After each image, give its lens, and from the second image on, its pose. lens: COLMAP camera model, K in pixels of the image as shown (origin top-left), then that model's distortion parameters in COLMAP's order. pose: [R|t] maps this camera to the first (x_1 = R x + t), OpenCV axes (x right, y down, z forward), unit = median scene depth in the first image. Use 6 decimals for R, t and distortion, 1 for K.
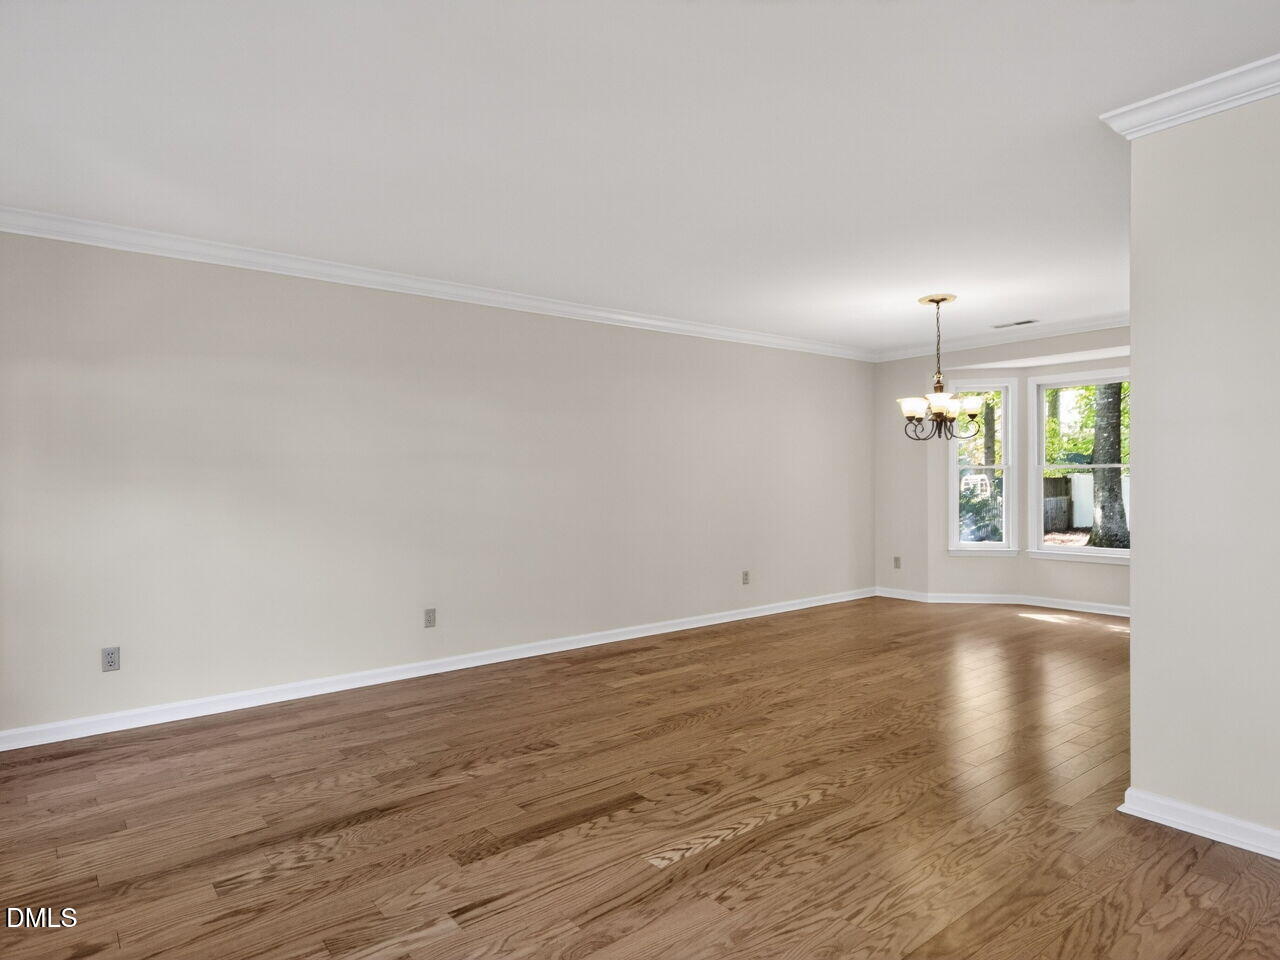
lens RADIAL K [[758.0, 0, 640.0], [0, 758.0, 480.0], [0, 0, 1]] dist [0.005447, 0.002015]
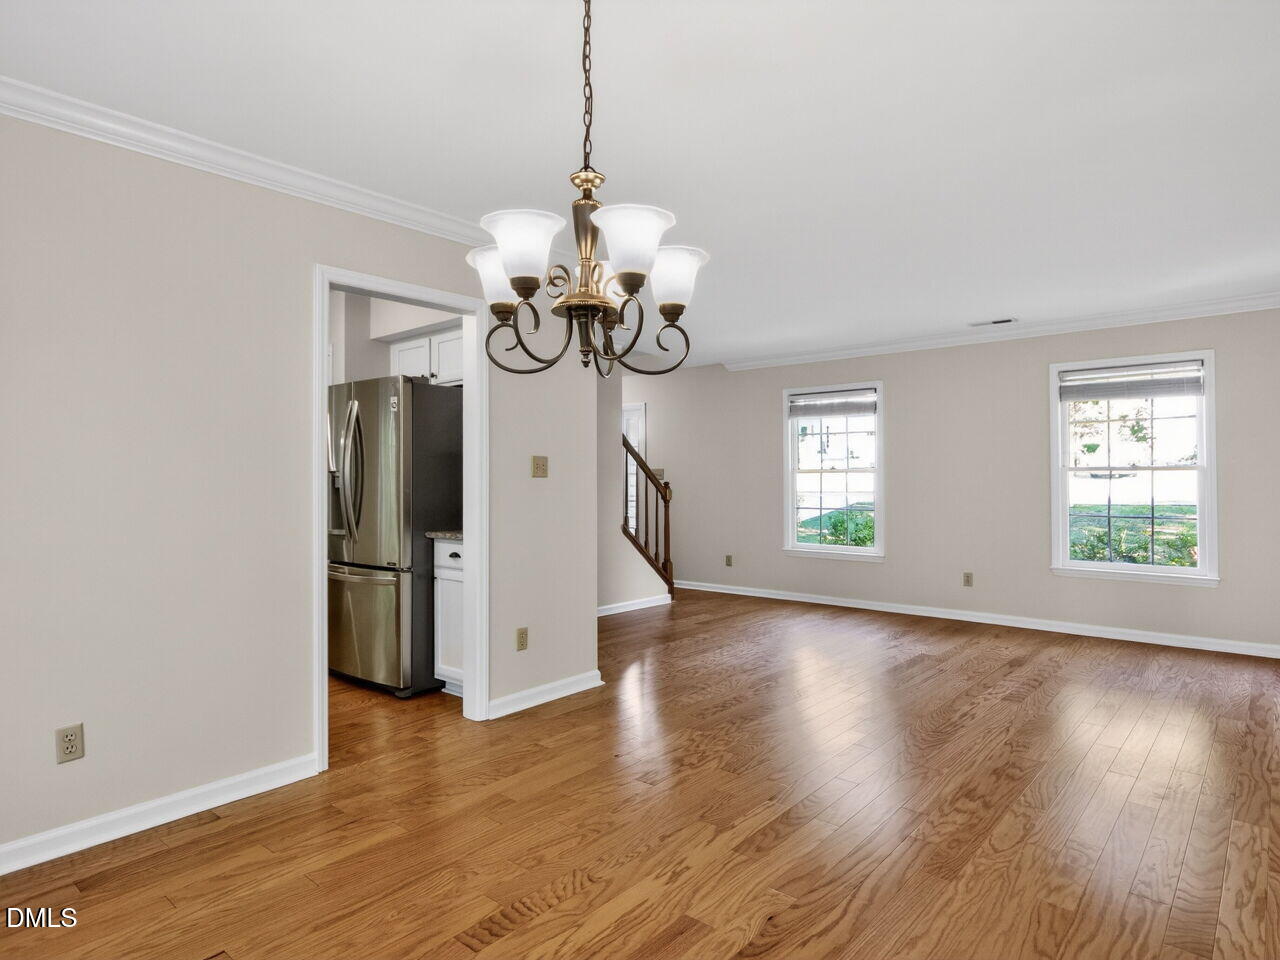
lens RADIAL K [[739.8, 0, 641.5], [0, 739.8, 483.6], [0, 0, 1]] dist [0.005772, 0.002908]
pose [[-0.981966, 0.013283, -0.188589, 0.824146], [0.011790, 0.999890, 0.009034, -0.014408], [0.188688, 0.006648, -0.982015, 2.517111]]
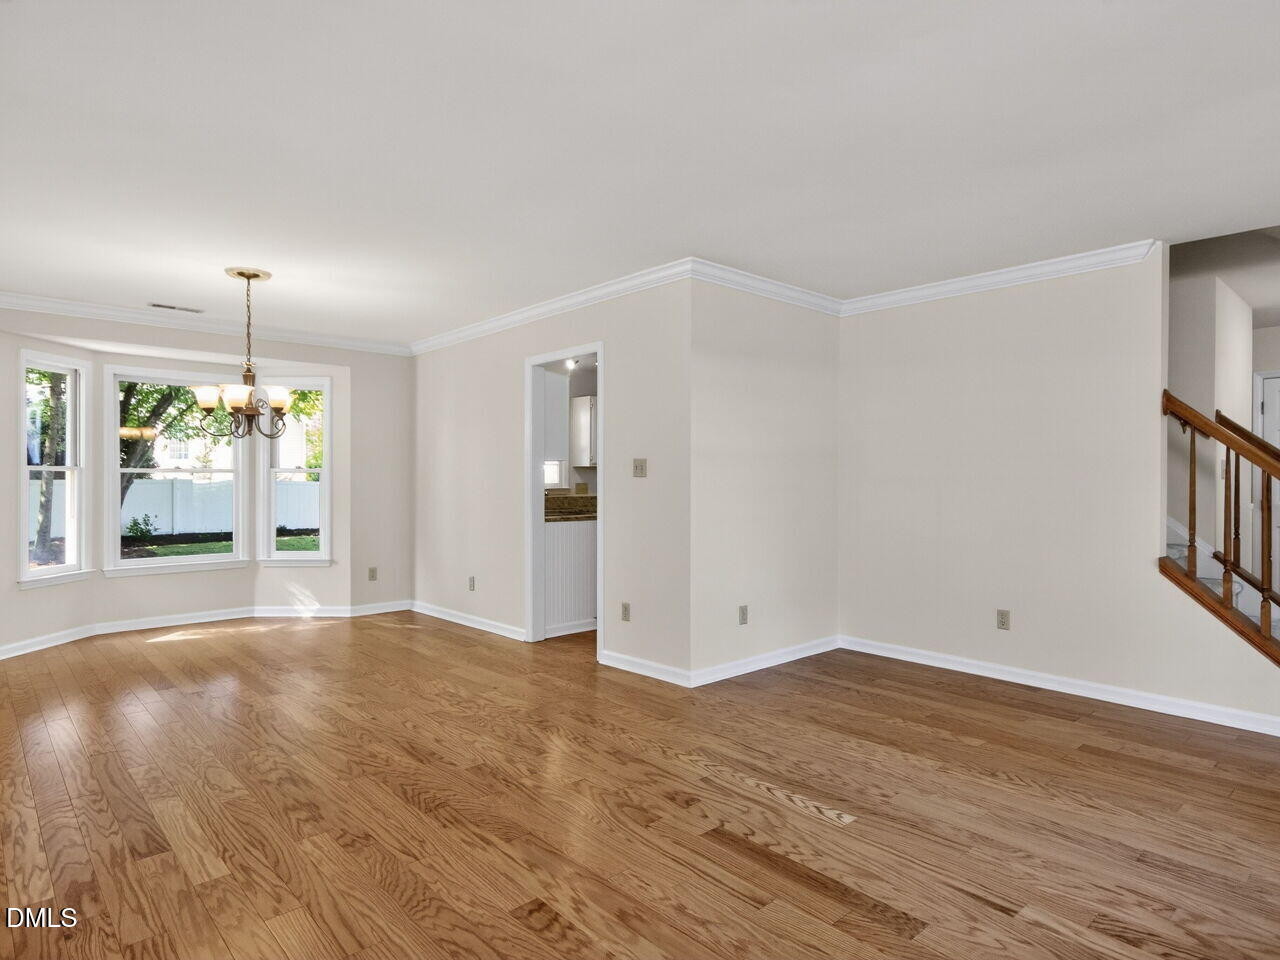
lens RADIAL K [[739.8, 0, 641.5], [0, 739.8, 483.6], [0, 0, 1]] dist [0.005772, 0.002908]
pose [[-0.068913, 0.001965, 0.997621, -0.902364], [0.002263, 0.999996, -0.001814, 0.002702], [-0.997620, 0.002132, -0.068917, 1.175637]]
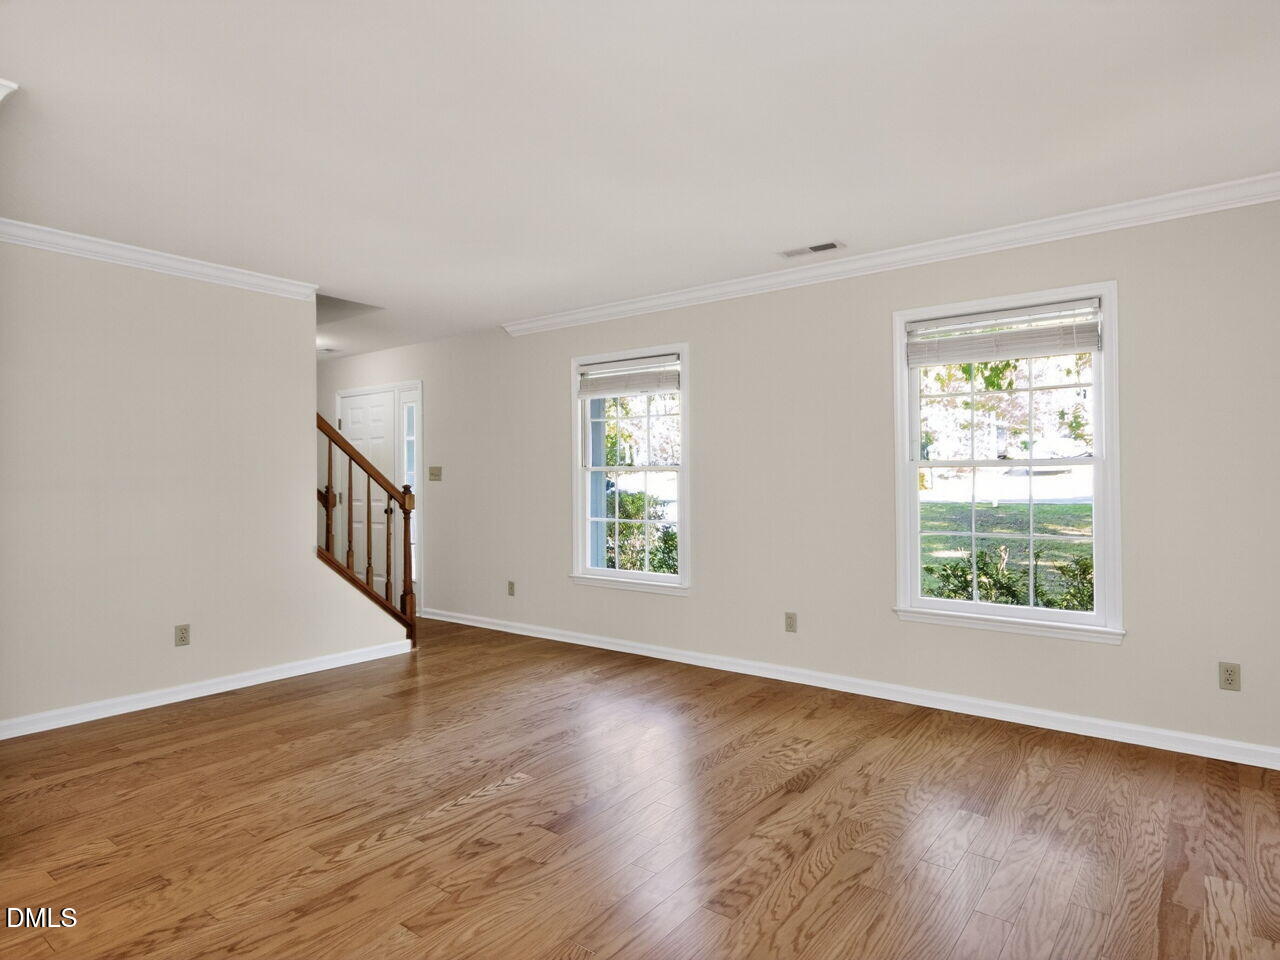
lens RADIAL K [[739.8, 0, 641.5], [0, 739.8, 483.6], [0, 0, 1]] dist [0.005772, 0.002908]
pose [[-0.970083, 0.018423, -0.242075, 0.105716], [0.016001, 0.999800, 0.011966, -0.010285], [0.242247, 0.007734, -0.970184, 1.943539]]
